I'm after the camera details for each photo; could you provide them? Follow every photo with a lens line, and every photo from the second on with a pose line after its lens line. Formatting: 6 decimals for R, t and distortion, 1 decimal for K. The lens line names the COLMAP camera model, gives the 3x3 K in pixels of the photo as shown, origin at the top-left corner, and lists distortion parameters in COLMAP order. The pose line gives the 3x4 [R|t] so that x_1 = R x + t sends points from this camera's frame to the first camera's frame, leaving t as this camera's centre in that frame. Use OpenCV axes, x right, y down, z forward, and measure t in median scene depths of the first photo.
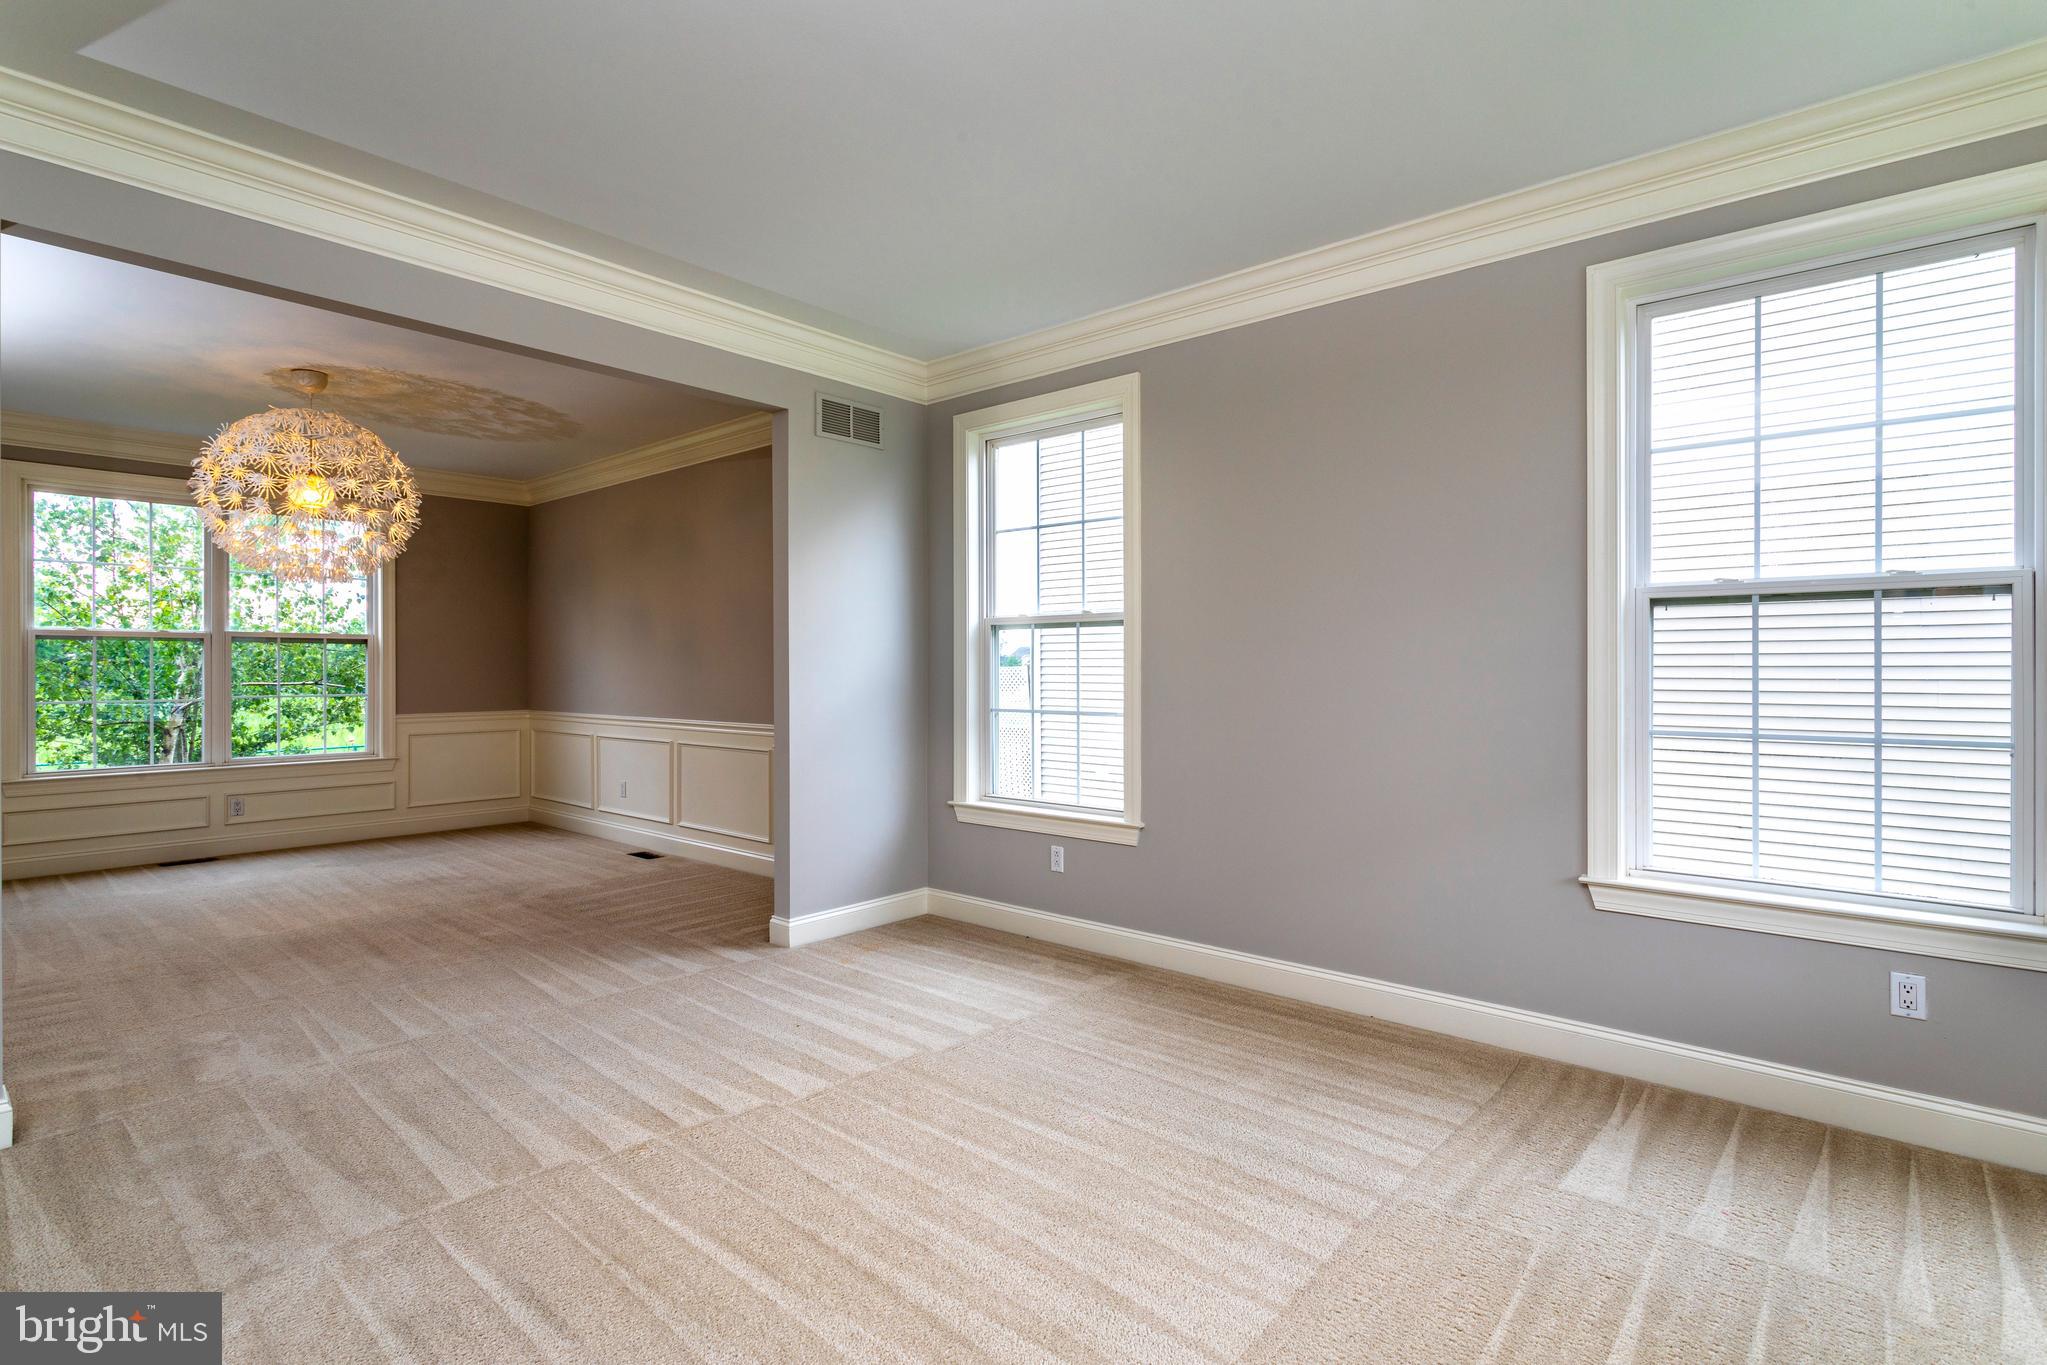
lens RADIAL K [[1026.0, 0, 1023.5], [0, 1026.0, 682.5], [0, 0, 1]] dist [0.015207, -0.000387]
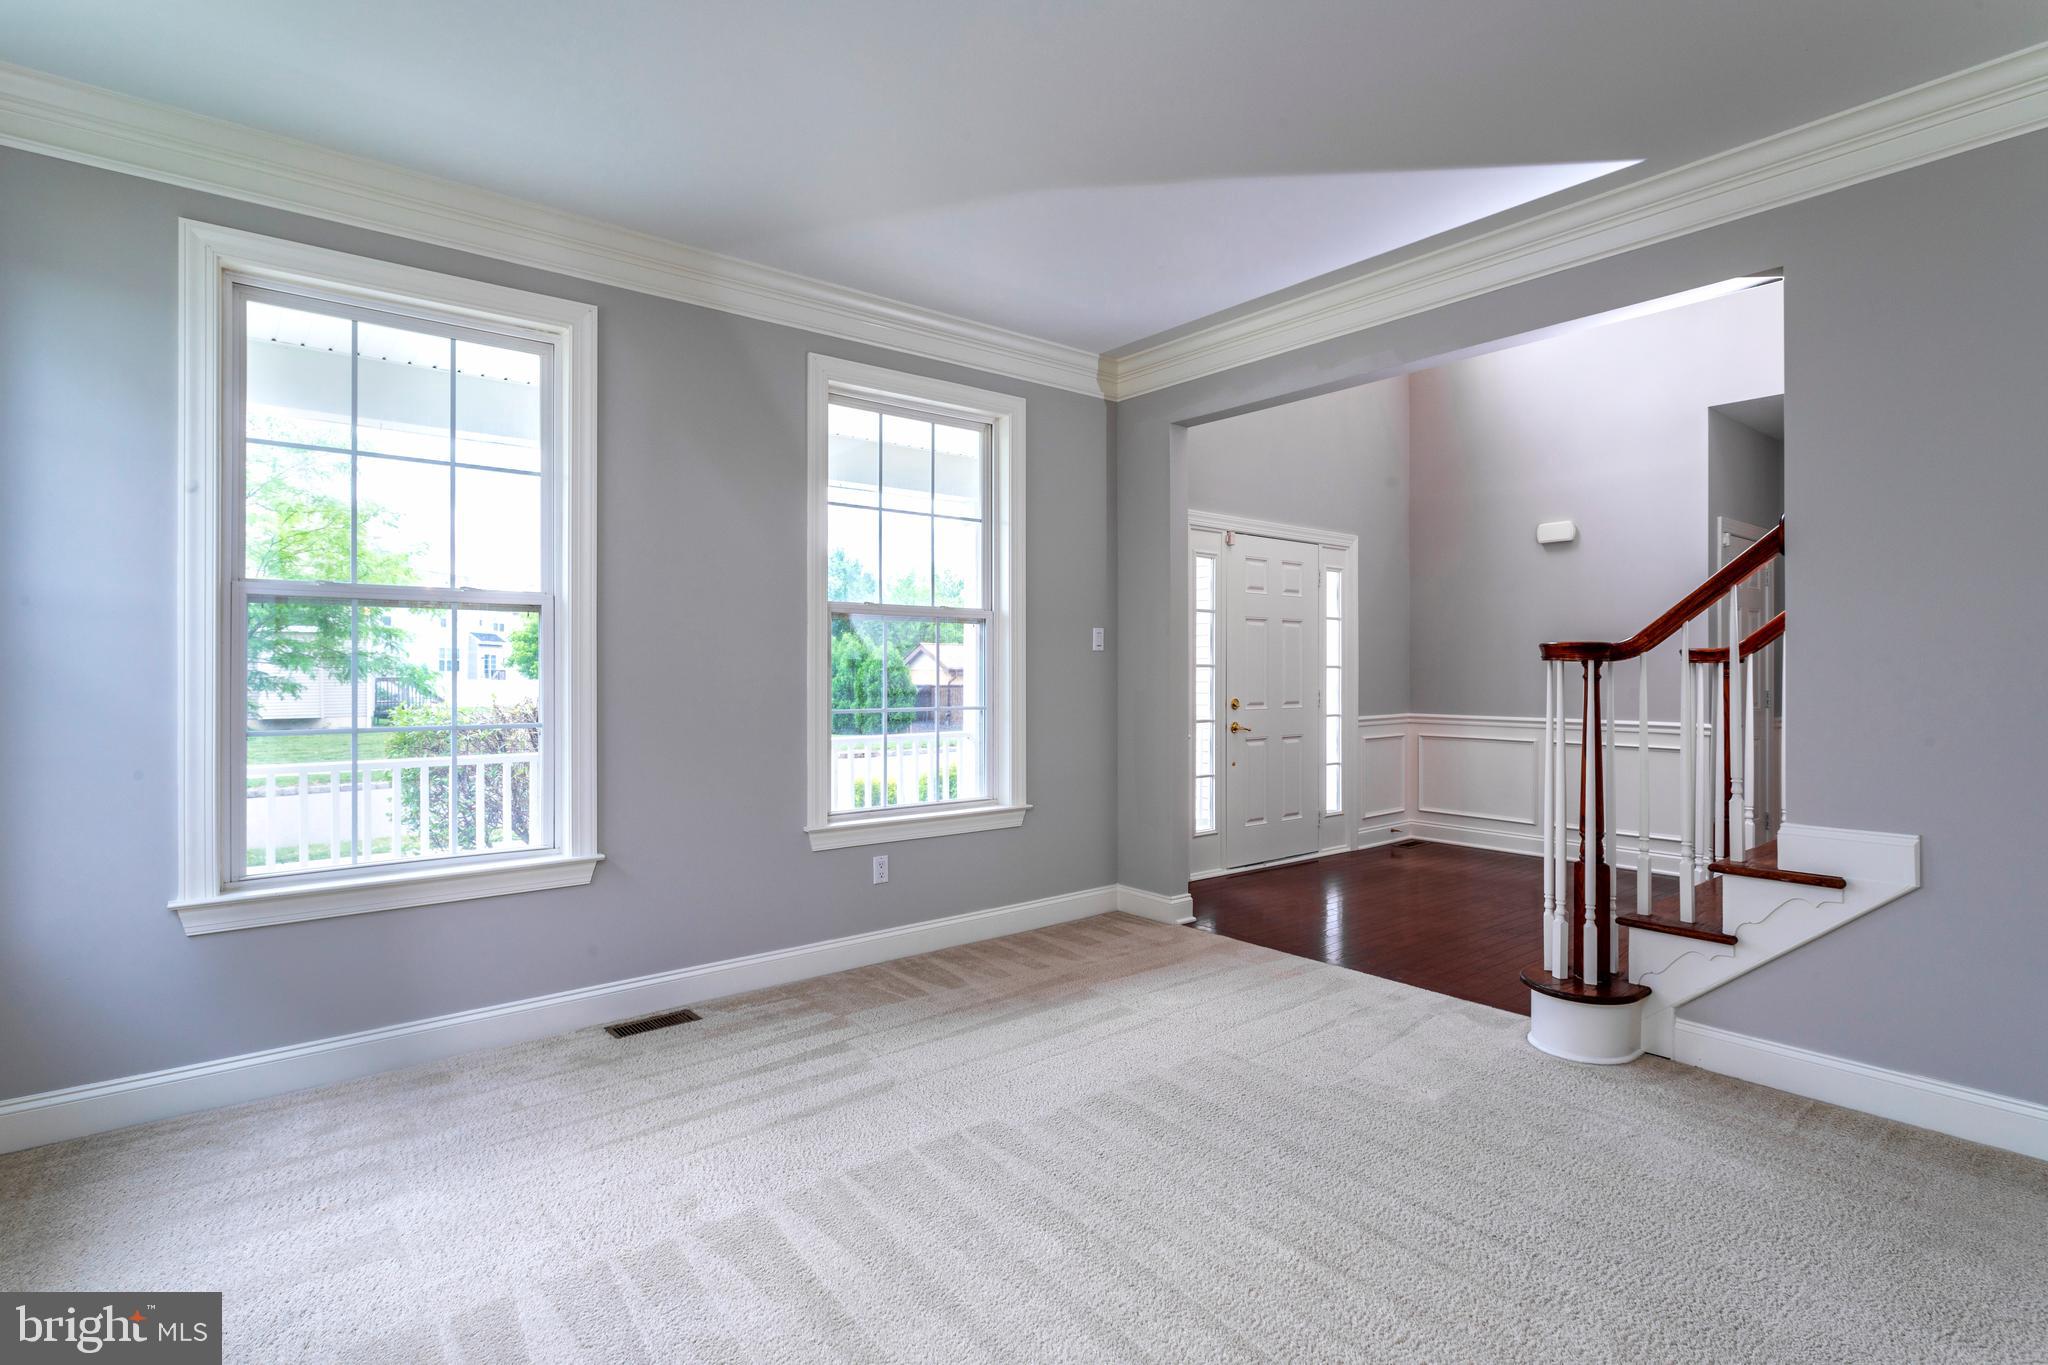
lens RADIAL K [[977.2, 0, 1012.0], [0, 977.2, 670.5], [0, 0, 1]] dist [0.000721, 0.000152]
pose [[0.162556, -0.002348, 0.986697, -0.810207], [0.013207, 0.999913, 0.000203, -0.006433], [-0.986611, 0.012998, 0.162573, 0.730872]]
